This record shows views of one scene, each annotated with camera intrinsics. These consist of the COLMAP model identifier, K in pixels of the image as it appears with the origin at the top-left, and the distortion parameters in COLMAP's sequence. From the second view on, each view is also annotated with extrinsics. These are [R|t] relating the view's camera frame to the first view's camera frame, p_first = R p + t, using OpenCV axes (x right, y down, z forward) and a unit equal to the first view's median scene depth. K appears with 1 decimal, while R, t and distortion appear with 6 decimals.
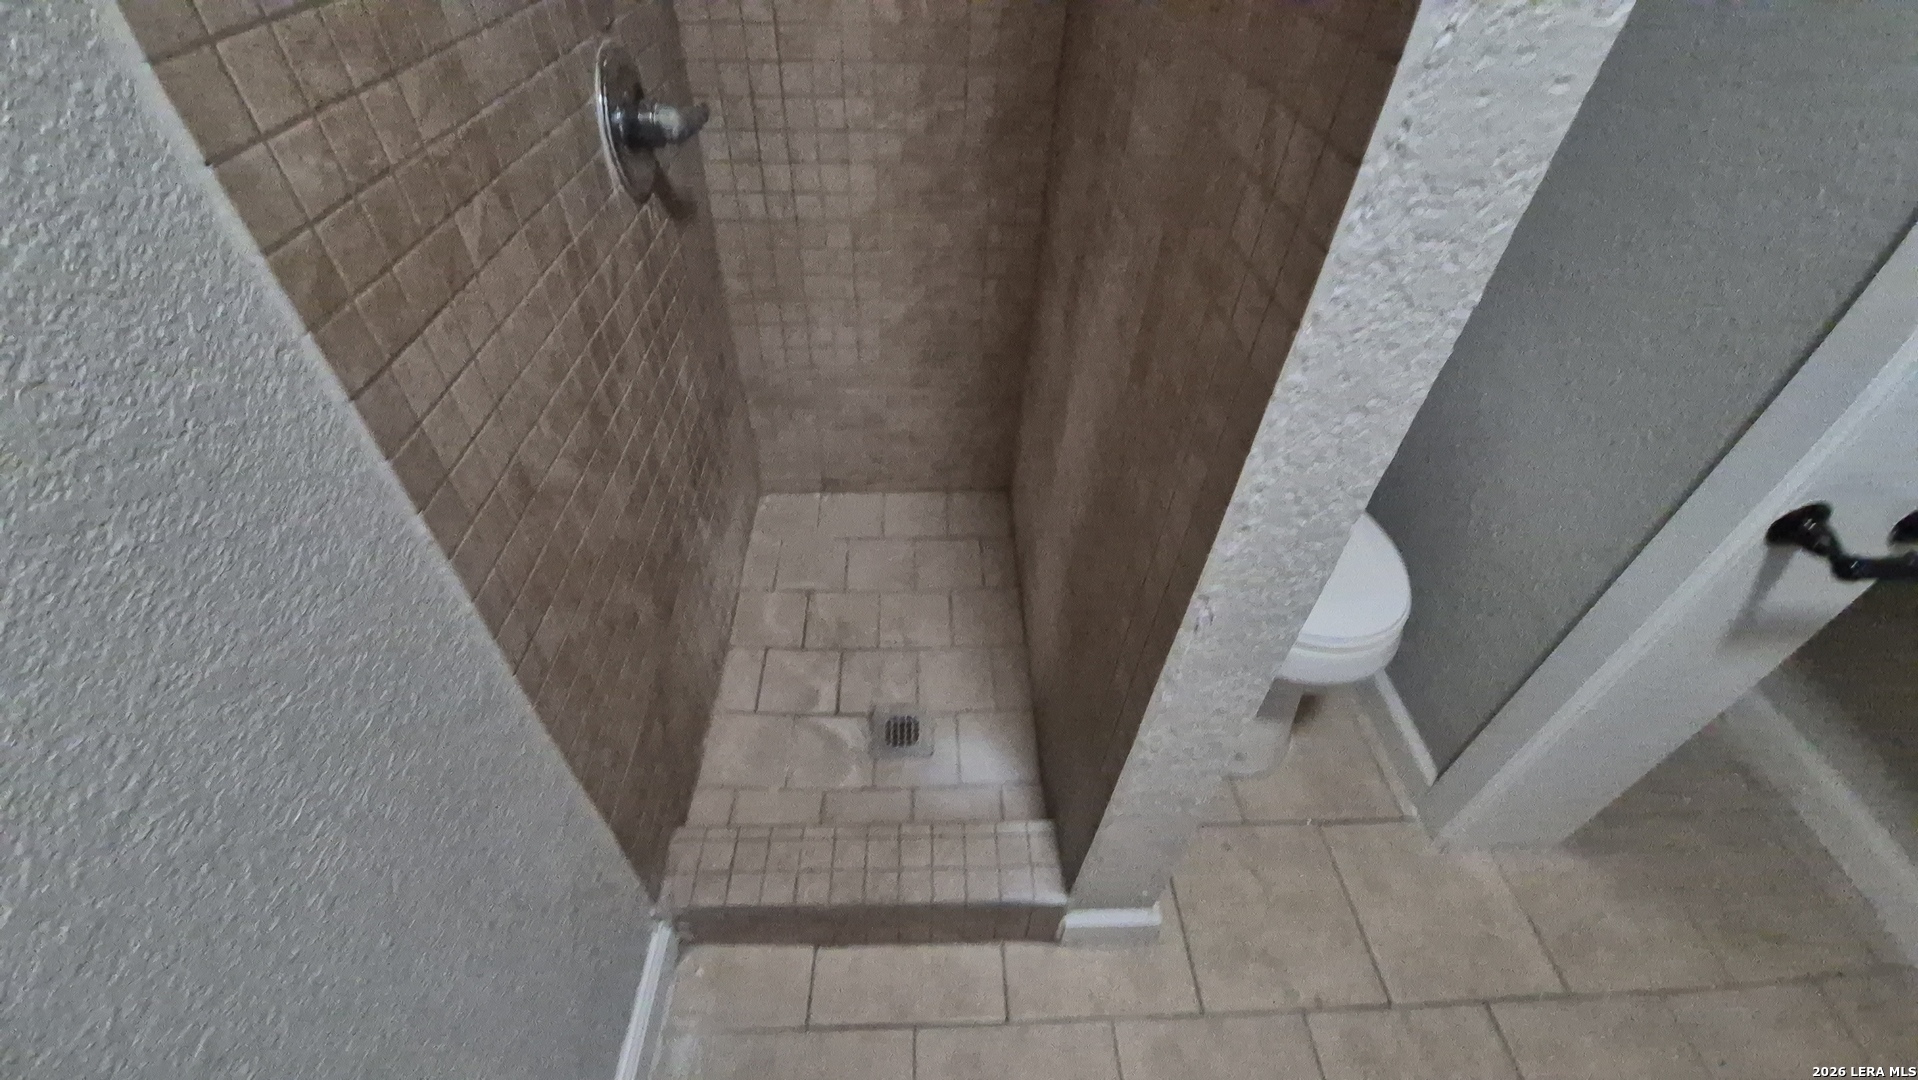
lens RADIAL K [[770.3, 0, 926.5], [0, 770.3, 578.7], [0, 0, 1]] dist [-0.008992, -0.005988]
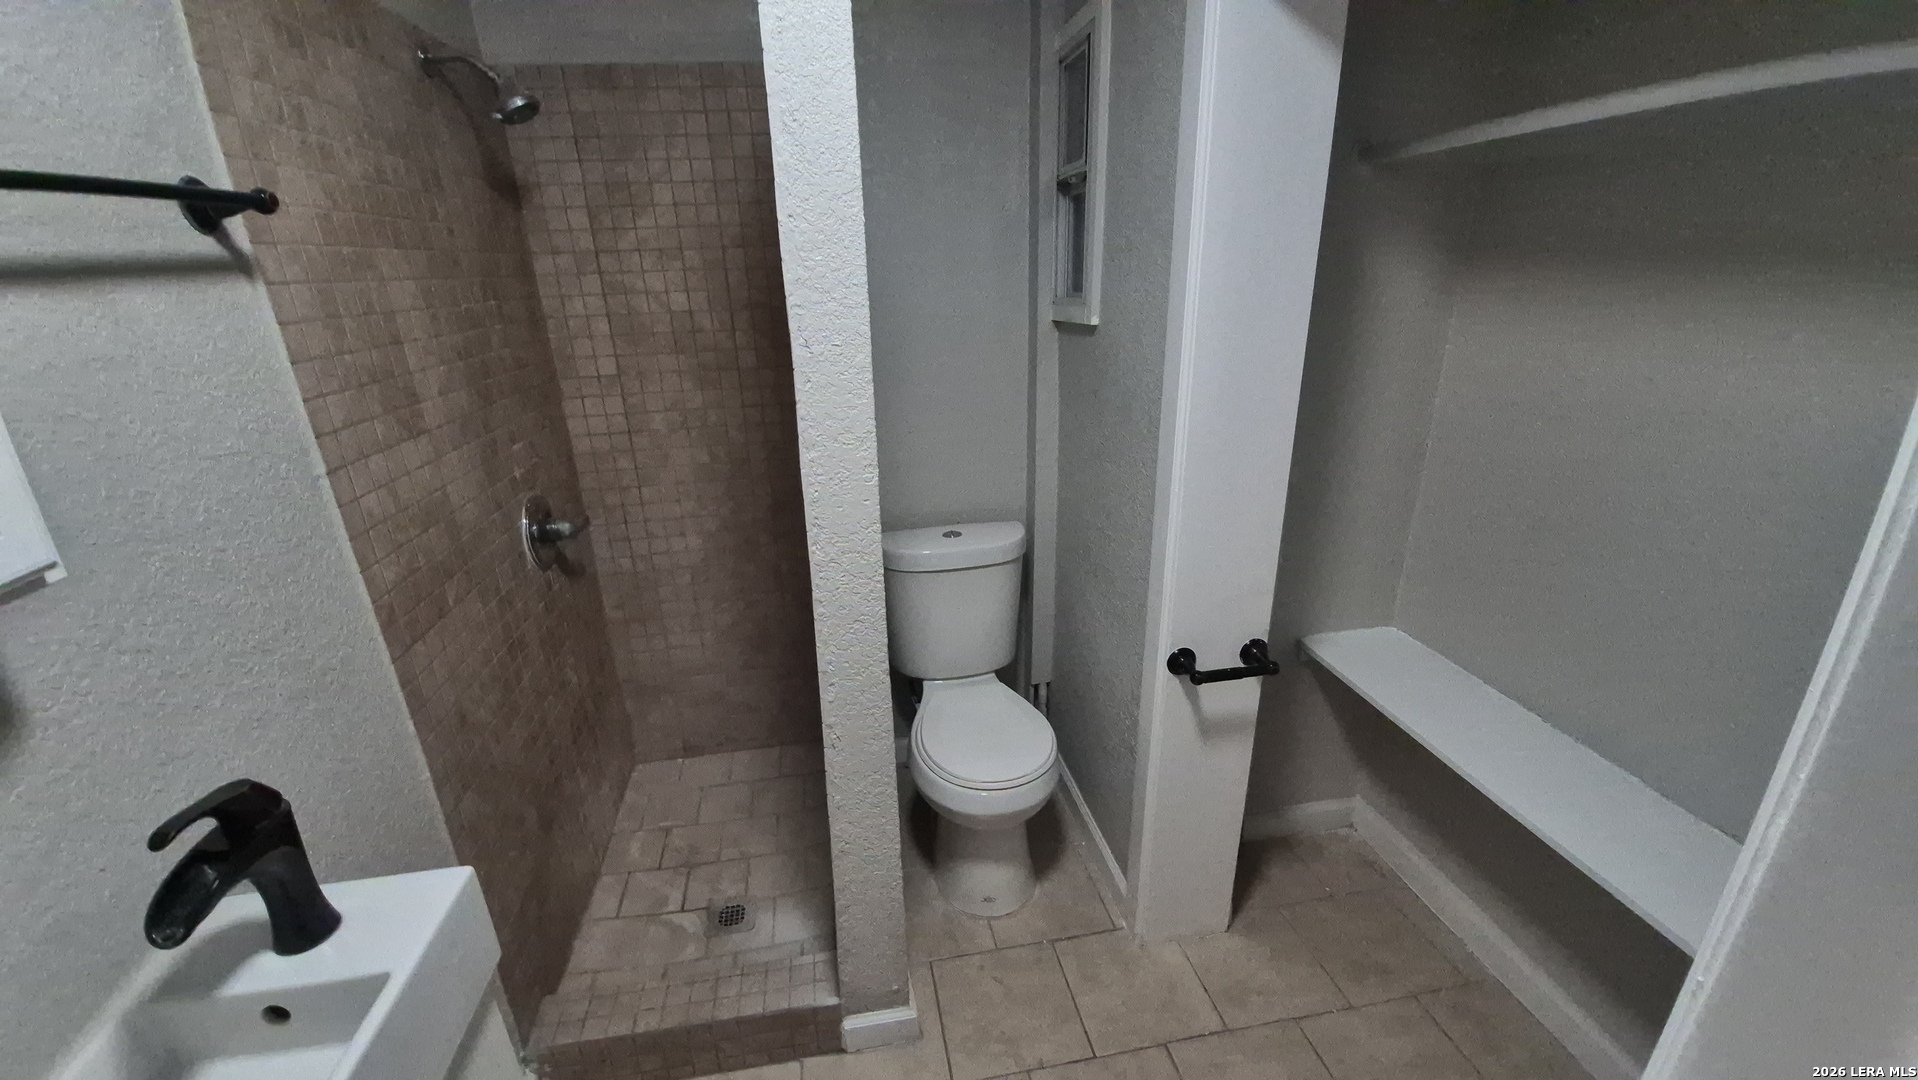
lens RADIAL K [[770.3, 0, 940.5], [0, 770.3, 553.3], [0, 0, 1]] dist [-0.008992, -0.005988]
pose [[0.987170, -0.098105, 0.125983, 0.235847], [0.142156, 0.899289, -0.413607, 0.256362], [-0.072719, 0.426209, 0.901697, -0.518263]]
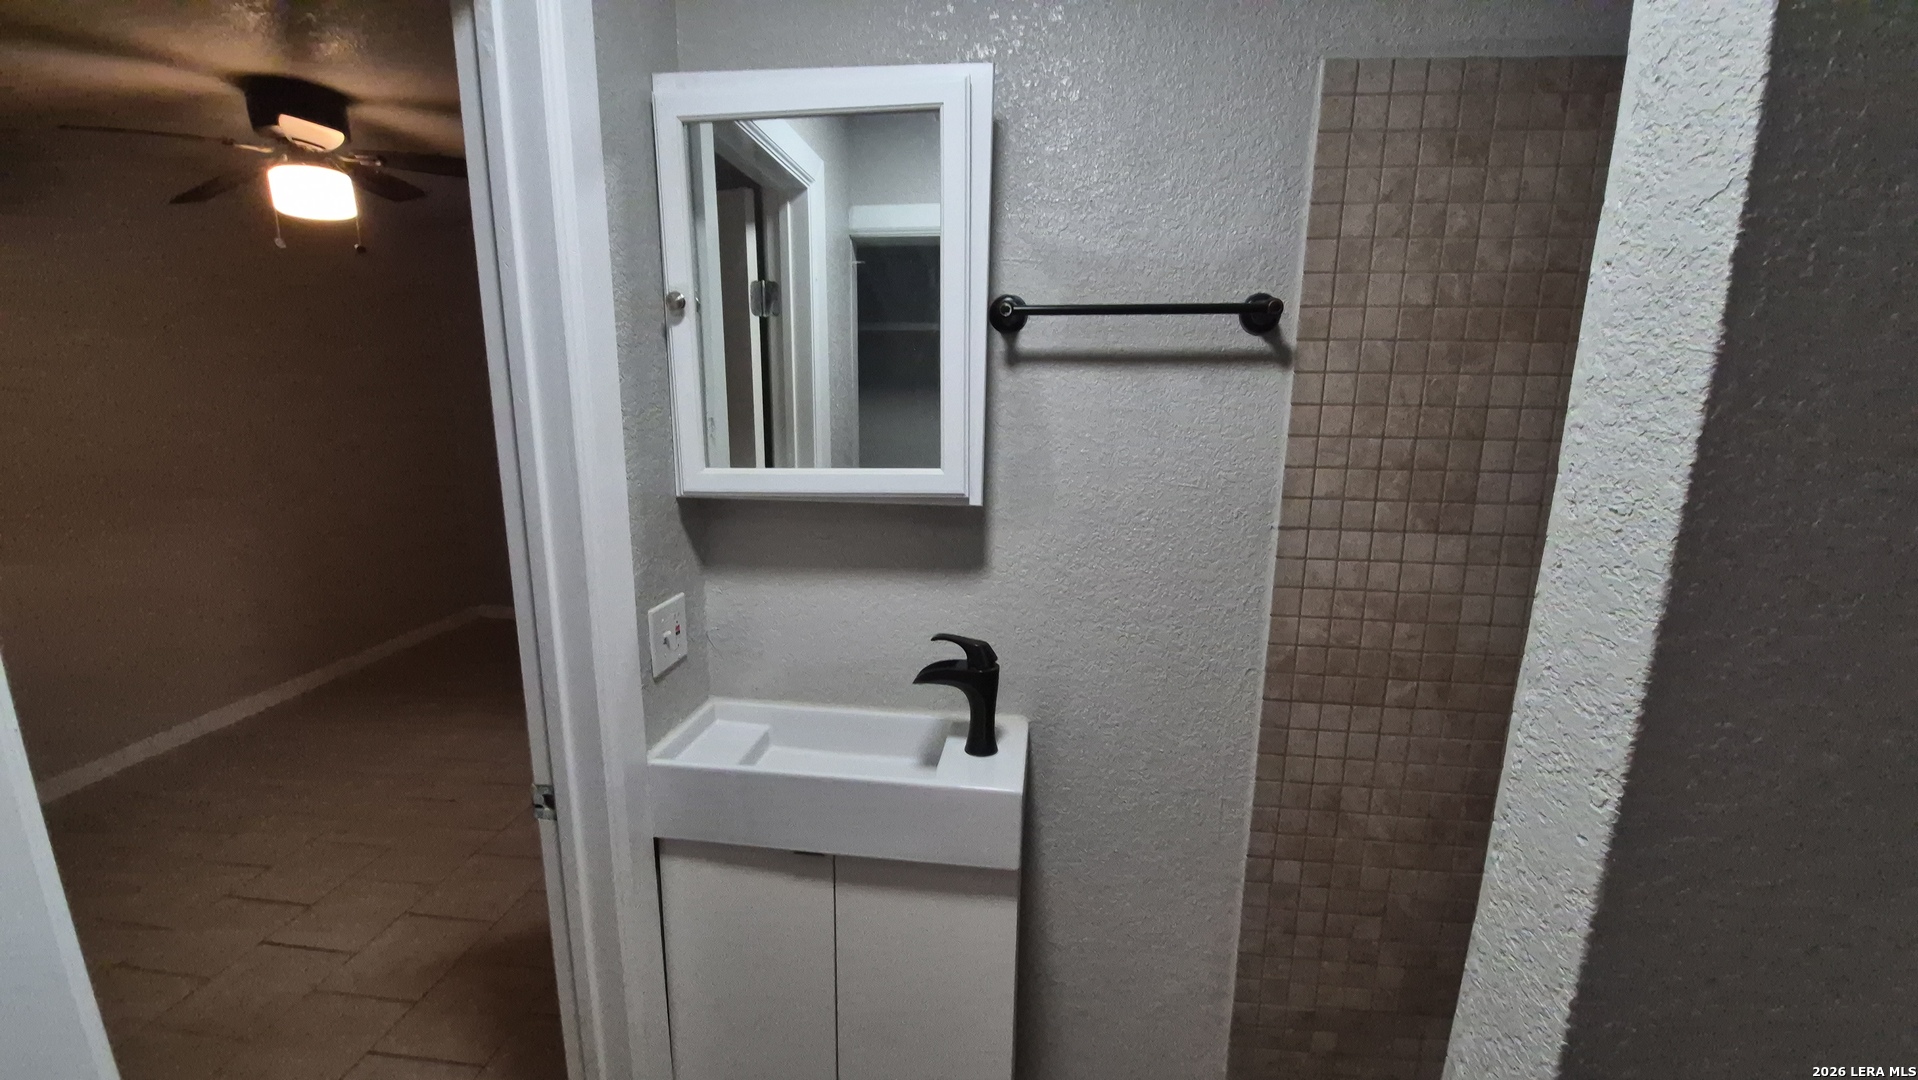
lens RADIAL K [[770.3, 0, 948.9], [0, 770.3, 559.6], [0, 0, 1]] dist [-0.008992, -0.005988]
pose [[-0.134730, 0.192500, -0.972004, 0.723680], [-0.716597, 0.658561, 0.229752, -0.155330], [0.684351, 0.727490, 0.049217, -0.069521]]
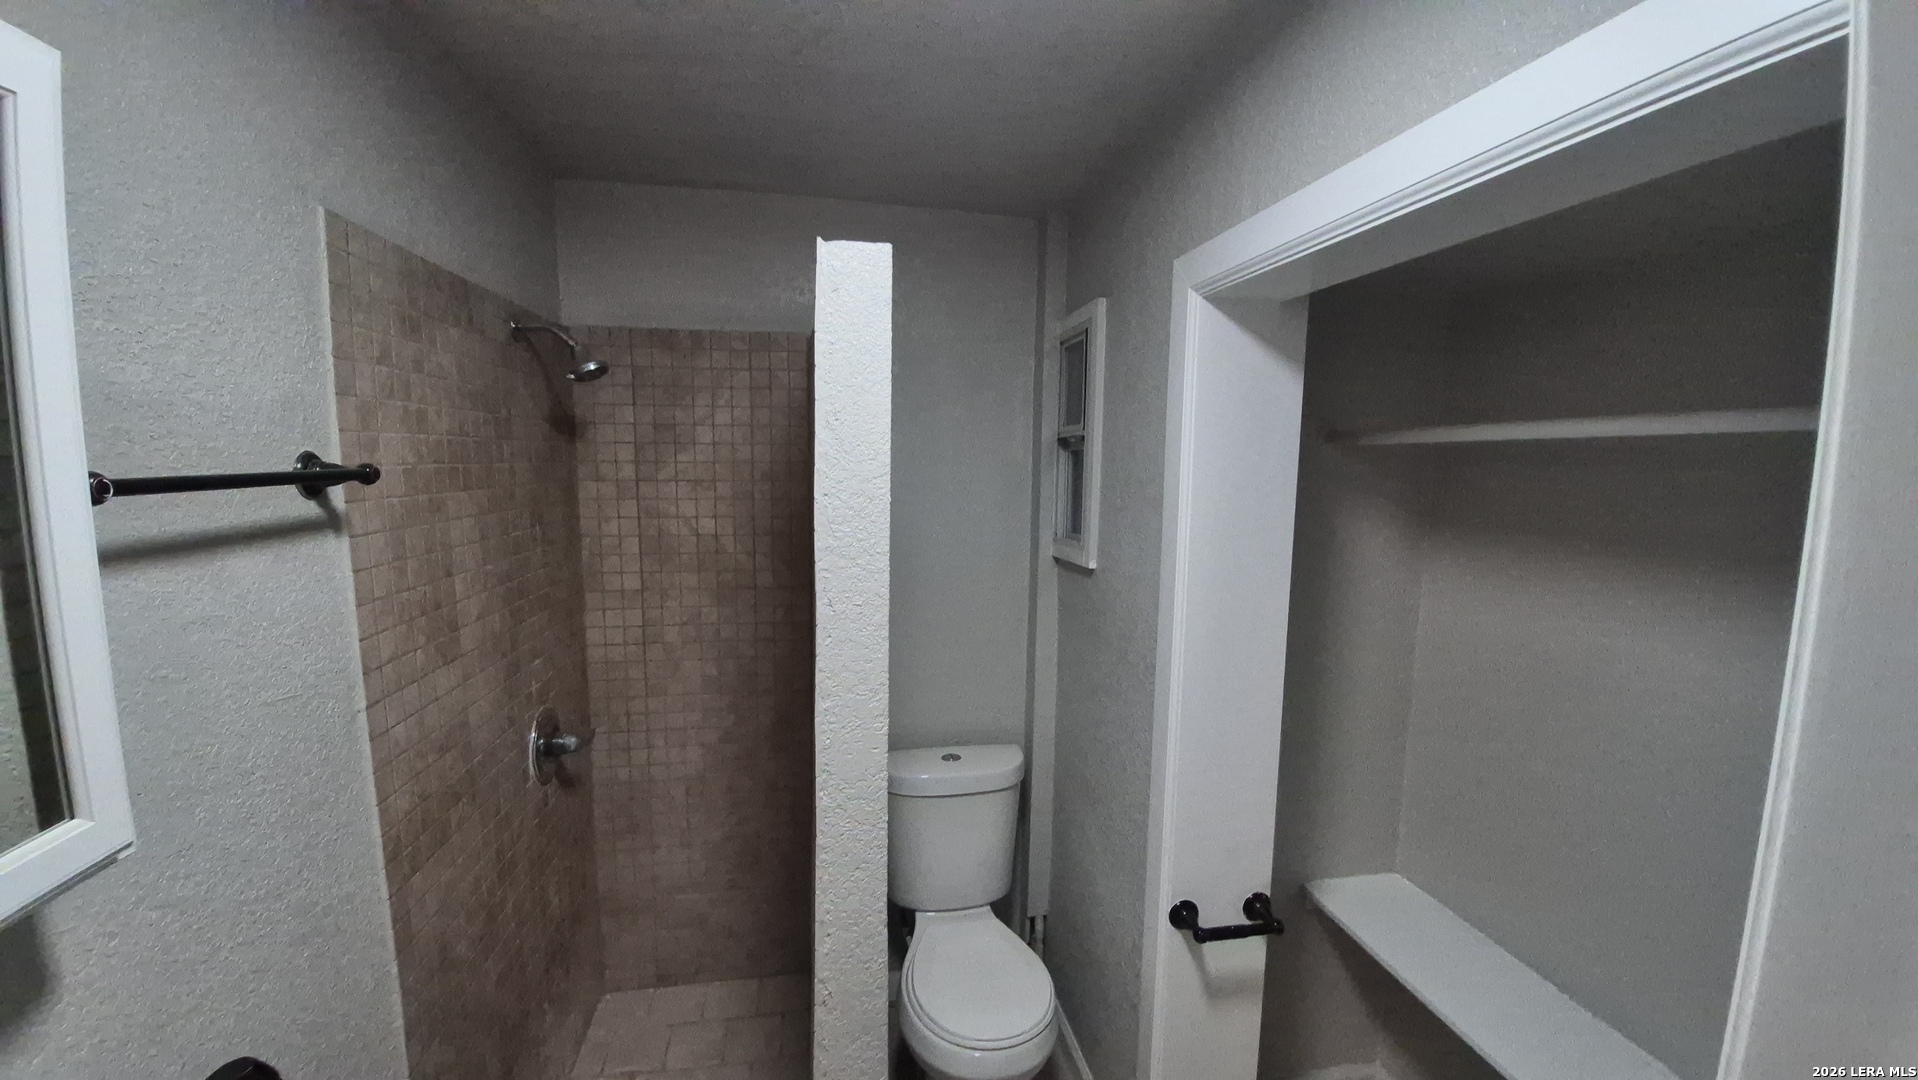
lens RADIAL K [[770.3, 0, 940.7], [0, 770.3, 547.2], [0, 0, 1]] dist [-0.008992, -0.005988]
pose [[0.988768, -0.022812, 0.147710, 0.214274], [0.110190, 0.778966, -0.617309, 0.208138], [-0.100979, 0.626651, 0.772730, -0.614016]]
